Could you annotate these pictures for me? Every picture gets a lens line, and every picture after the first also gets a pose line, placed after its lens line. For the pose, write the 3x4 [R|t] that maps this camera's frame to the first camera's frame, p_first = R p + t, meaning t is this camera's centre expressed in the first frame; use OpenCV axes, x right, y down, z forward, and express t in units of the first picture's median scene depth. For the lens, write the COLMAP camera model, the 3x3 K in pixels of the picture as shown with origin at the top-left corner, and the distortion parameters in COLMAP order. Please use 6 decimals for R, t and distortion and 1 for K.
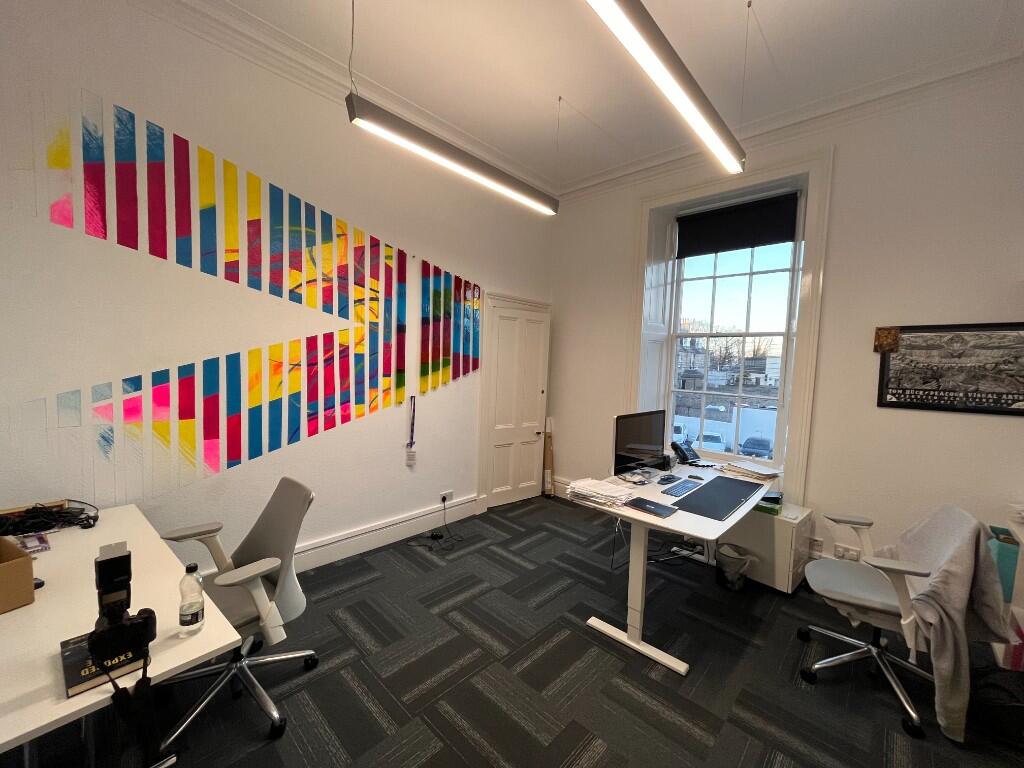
lens RADIAL K [[411.0, 0, 511.0], [0, 411.0, 384.9], [0, 0, 1]] dist [-0.003258, -0.000457]
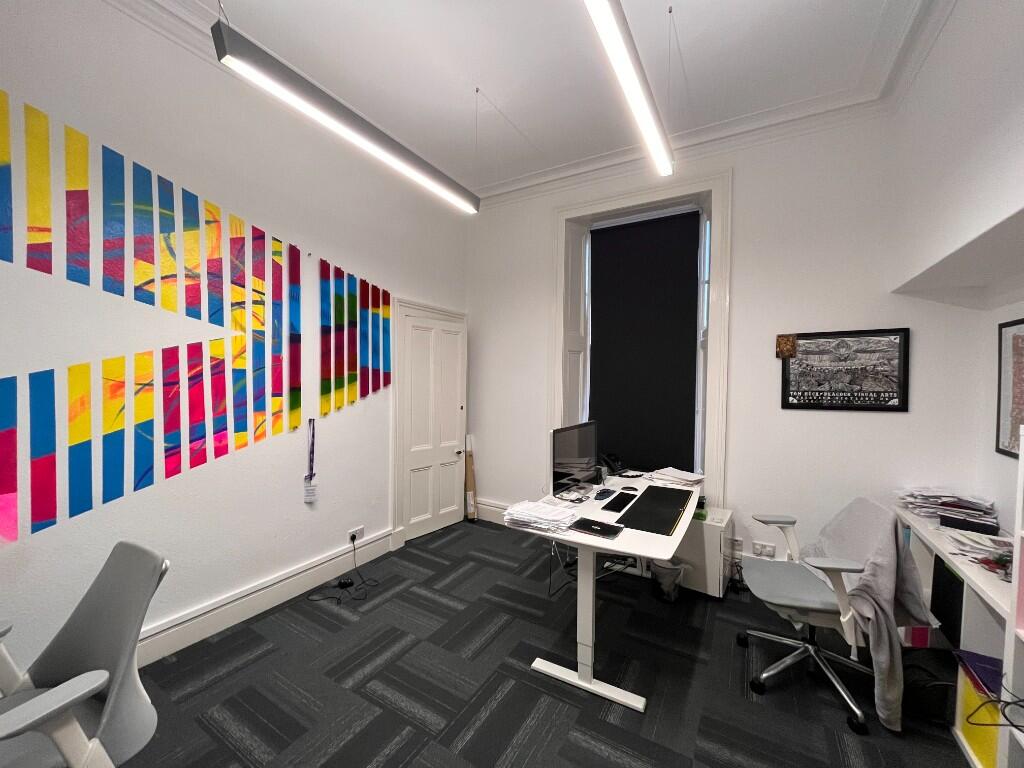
lens RADIAL K [[411.0, 0, 511.2], [0, 411.0, 385.5], [0, 0, 1]] dist [-0.003258, -0.000457]
pose [[0.974236, -0.028283, 0.223750, -0.035291], [0.036584, 0.998784, -0.033041, 0.002707], [-0.222543, 0.040375, 0.974086, 0.114611]]
